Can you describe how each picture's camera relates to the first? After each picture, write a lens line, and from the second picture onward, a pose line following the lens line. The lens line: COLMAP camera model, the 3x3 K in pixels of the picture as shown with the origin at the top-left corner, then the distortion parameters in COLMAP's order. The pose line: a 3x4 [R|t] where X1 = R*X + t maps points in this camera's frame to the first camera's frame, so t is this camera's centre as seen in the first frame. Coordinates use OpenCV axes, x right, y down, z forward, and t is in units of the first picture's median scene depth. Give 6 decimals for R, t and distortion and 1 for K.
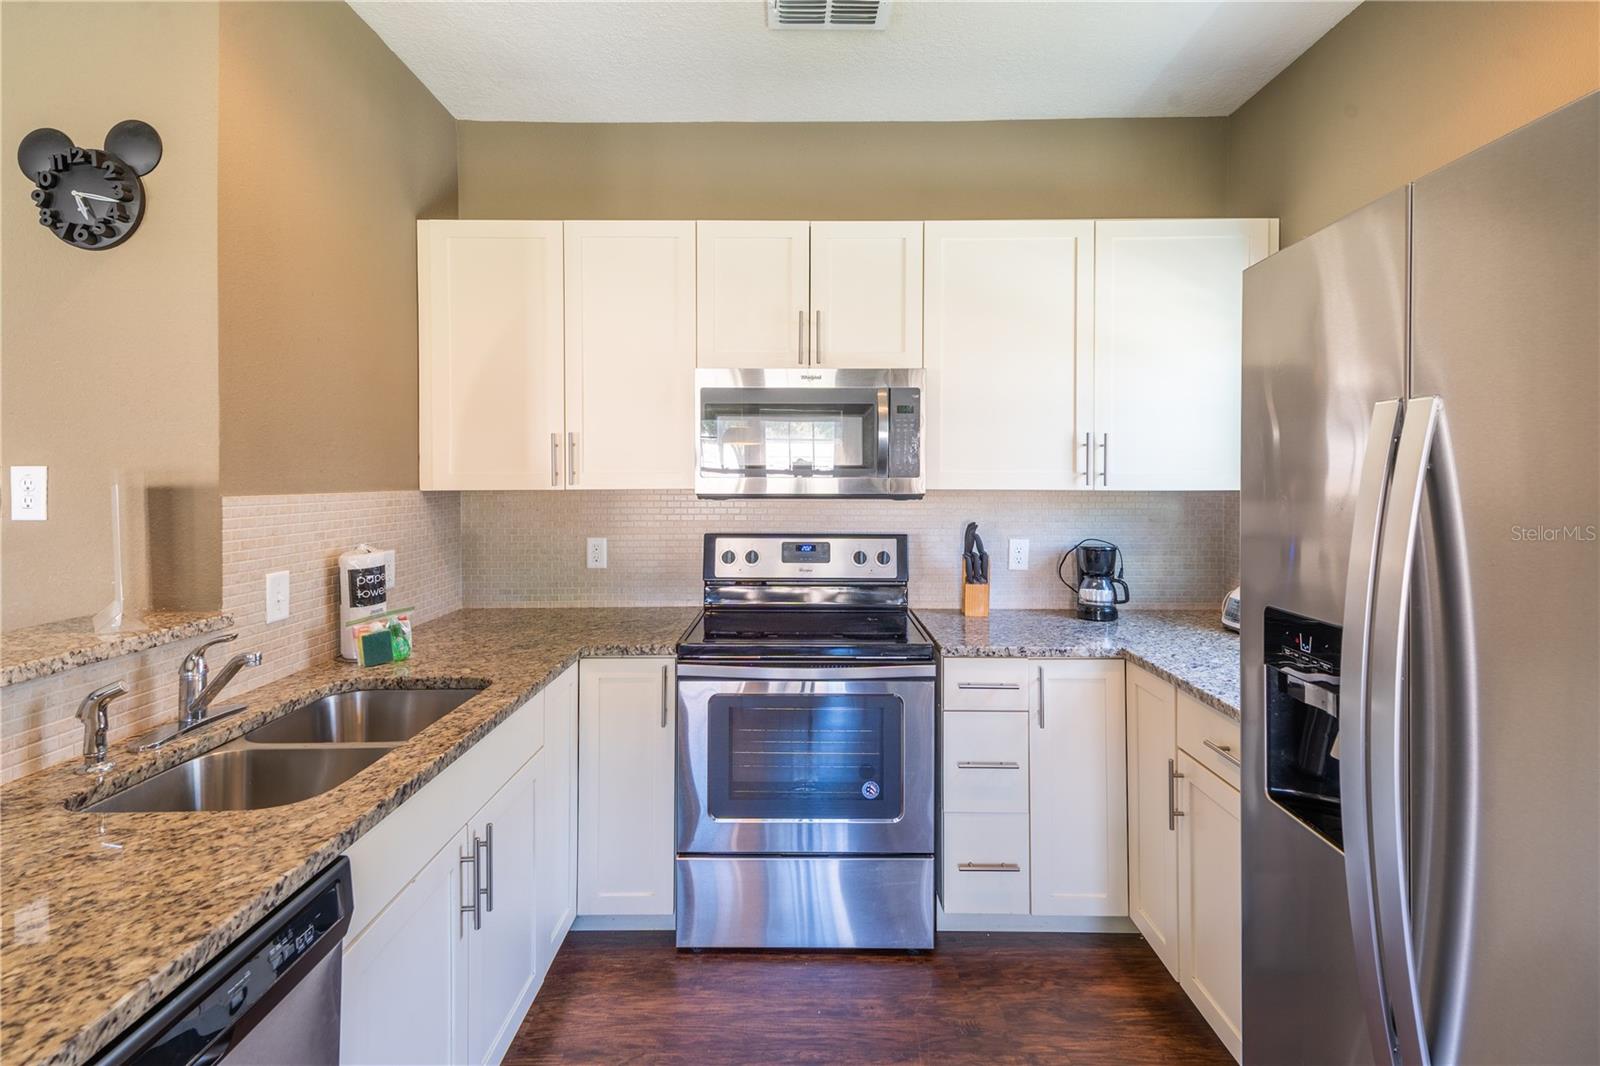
lens RADIAL K [[743.2, 0, 801.9], [0, 743.2, 487.0], [0, 0, 1]] dist [-0.000888, 0.000962]
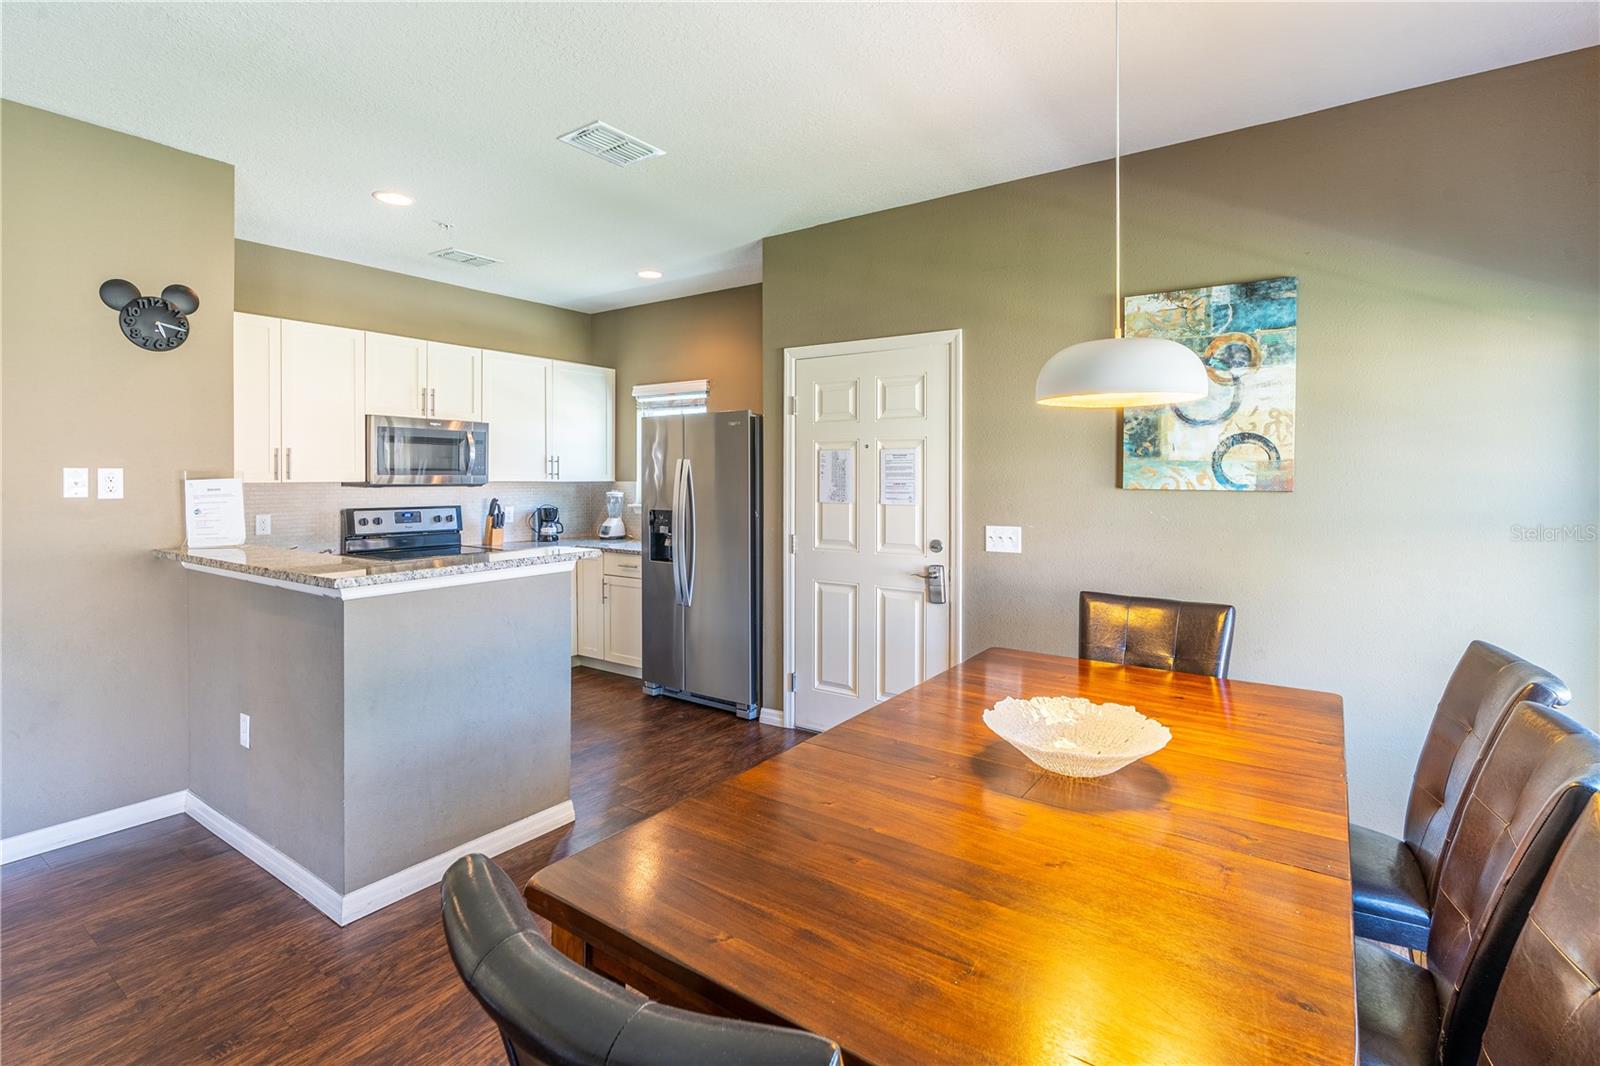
lens RADIAL K [[743.2, 0, 810.6], [0, 743.2, 482.4], [0, 0, 1]] dist [-0.000888, 0.000962]
pose [[0.566155, -0.007192, 0.824268, -0.941540], [0.010973, 0.999939, 0.001188, 0.012653], [-0.824226, 0.008372, 0.566199, -0.835400]]
